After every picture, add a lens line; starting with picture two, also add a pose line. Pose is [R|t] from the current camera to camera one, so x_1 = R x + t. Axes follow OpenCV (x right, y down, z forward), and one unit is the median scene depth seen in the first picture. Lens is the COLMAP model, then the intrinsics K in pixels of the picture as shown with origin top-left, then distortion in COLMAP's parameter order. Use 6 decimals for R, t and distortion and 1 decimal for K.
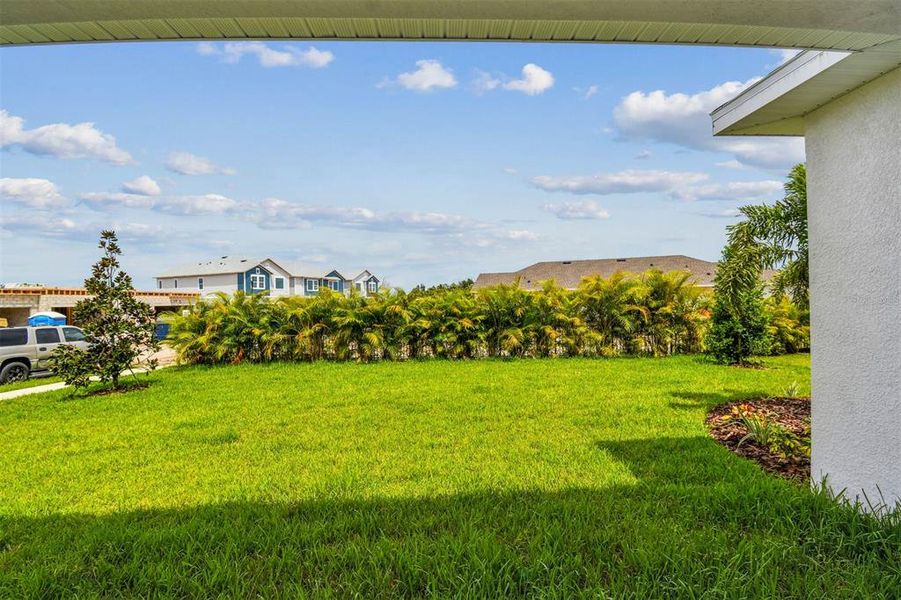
lens RADIAL K [[405.2, 0, 444.4], [0, 405.2, 299.9], [0, 0, 1]] dist [0.028864, -0.001352]
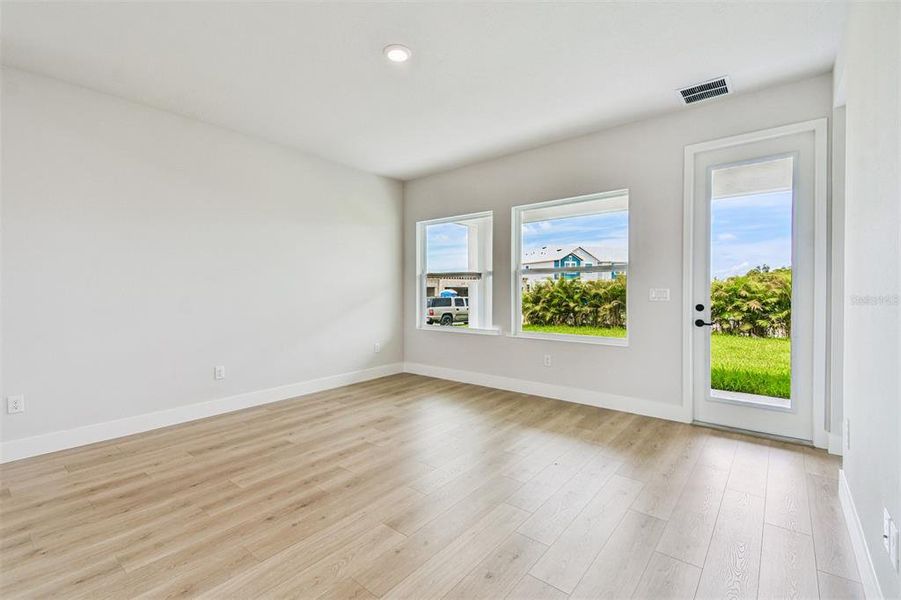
lens RADIAL K [[405.2, 0, 439.8], [0, 405.2, 293.5], [0, 0, 1]] dist [0.028864, -0.001352]
pose [[0.741416, 0.024201, -0.670609, 0.160555], [-0.007649, 0.999589, 0.027616, 0.002705], [0.671002, -0.015345, 0.741297, -0.387953]]
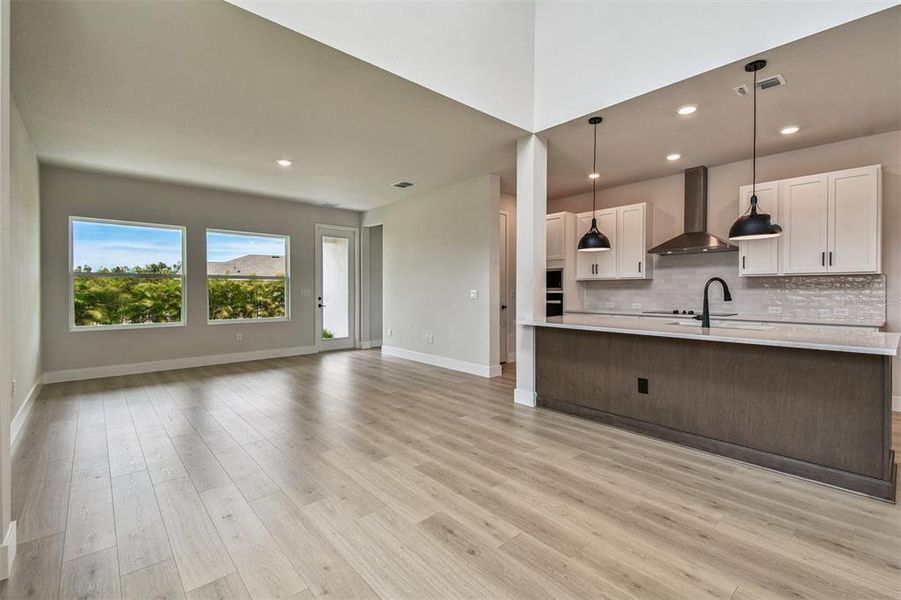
lens RADIAL K [[394.6, 0, 450.1], [0, 394.6, 296.5], [0, 0, 1]] dist [0.034097, -0.013952]
pose [[0.774181, 0.009717, 0.632890, -0.113244], [-0.019533, 0.999773, 0.008545, 0.006727], [-0.632663, -0.018978, 0.774194, -0.635211]]
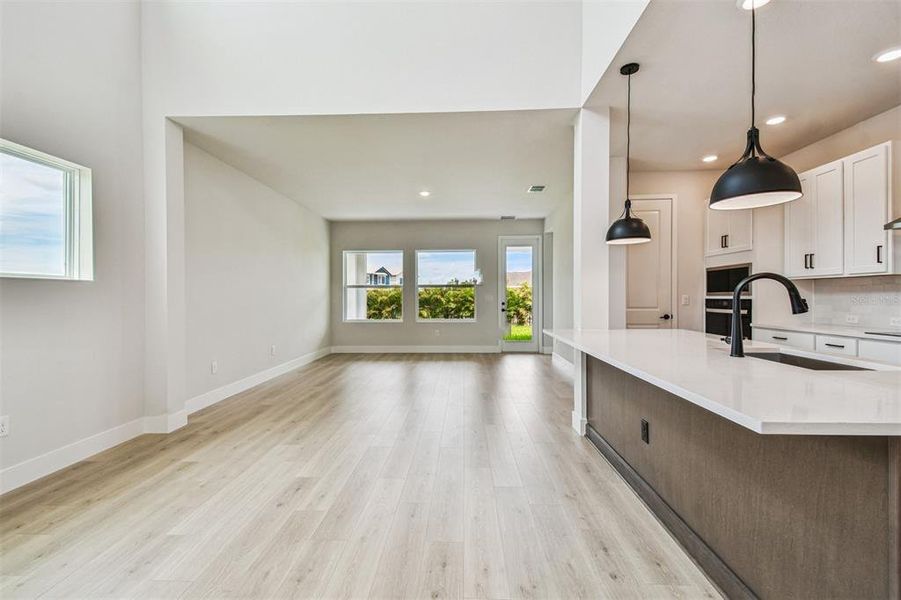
lens RADIAL K [[394.6, 0, 448.2], [0, 394.6, 298.1], [0, 0, 1]] dist [0.034097, -0.013952]
pose [[0.996660, 0.016750, -0.079930, 0.067134], [-0.015803, 0.999797, 0.012463, 0.003069], [0.080123, -0.011158, 0.996723, -0.701388]]
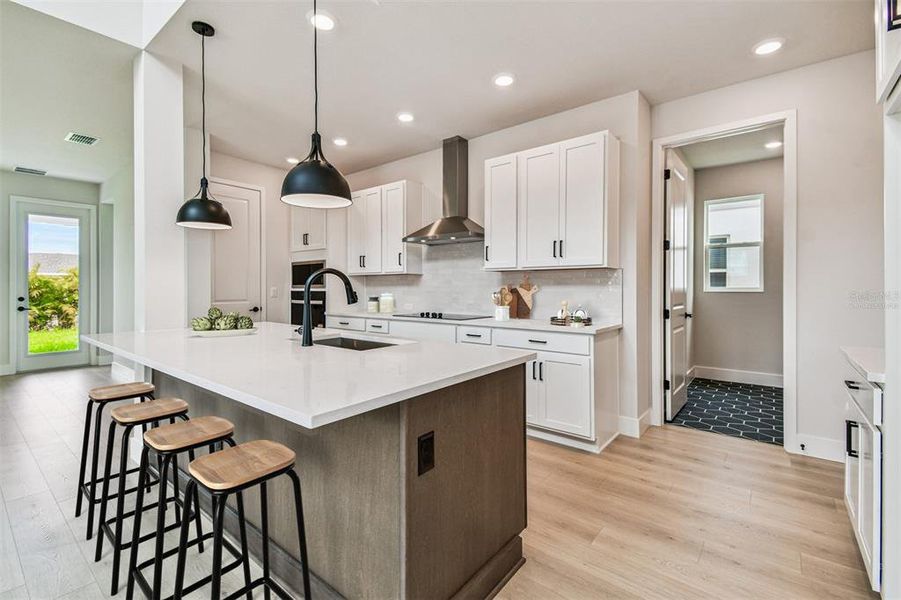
lens RADIAL K [[394.6, 0, 447.4], [0, 394.6, 288.8], [0, 0, 1]] dist [0.034097, -0.013952]
pose [[0.657088, 0.017571, 0.753609, 0.080181], [-0.018026, 0.999809, -0.007594, 0.002617], [-0.753598, -0.008595, 0.657279, -0.689562]]
